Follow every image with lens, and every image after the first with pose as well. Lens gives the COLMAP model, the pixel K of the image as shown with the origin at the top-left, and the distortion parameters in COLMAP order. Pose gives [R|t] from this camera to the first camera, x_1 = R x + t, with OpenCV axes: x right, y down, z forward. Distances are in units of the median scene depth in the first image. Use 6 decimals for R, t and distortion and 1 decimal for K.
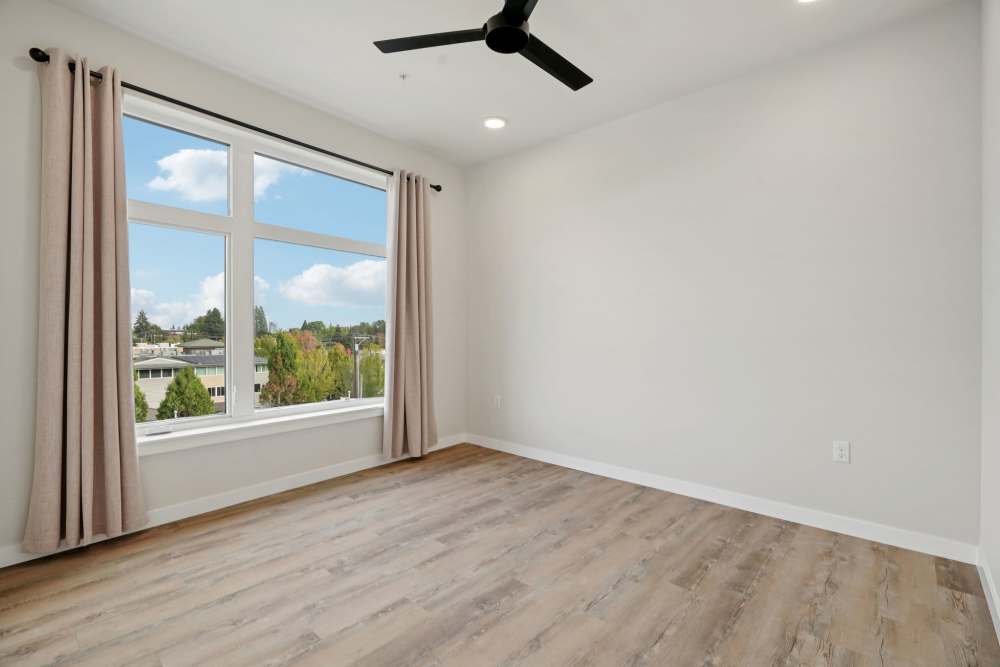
lens RADIAL K [[449.5, 0, 501.8], [0, 449.5, 332.5], [0, 0, 1]] dist [-0.011079, 0.004375]
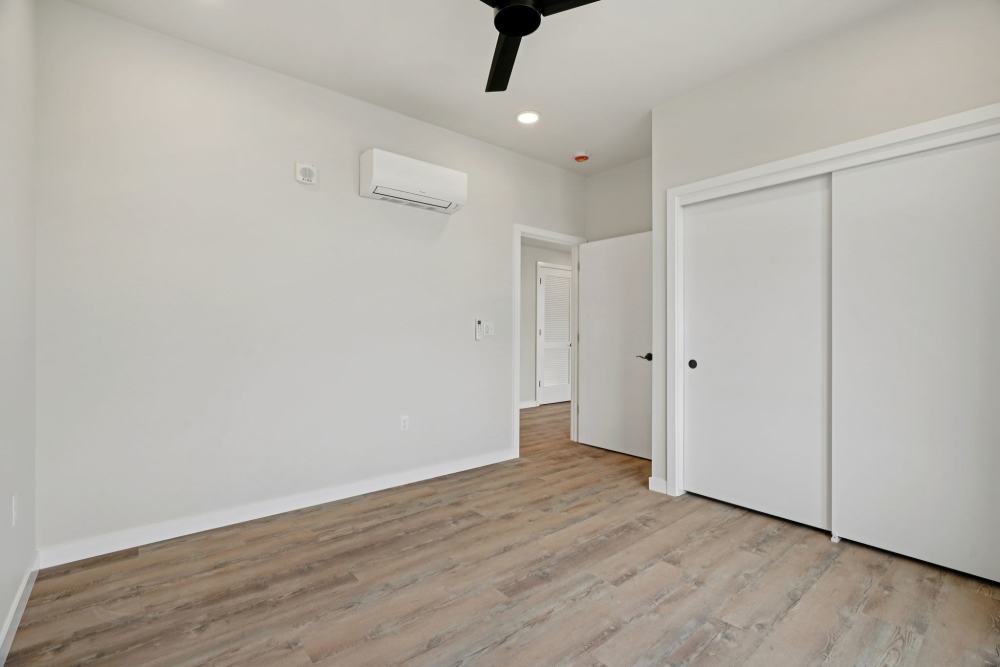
lens RADIAL K [[449.5, 0, 506.1], [0, 449.5, 327.7], [0, 0, 1]] dist [-0.011079, 0.004375]
pose [[-0.991390, -0.003941, 0.130881, -0.089889], [-0.005082, 0.999952, -0.008388, -0.007813], [-0.130841, -0.008981, -0.991363, 2.010361]]
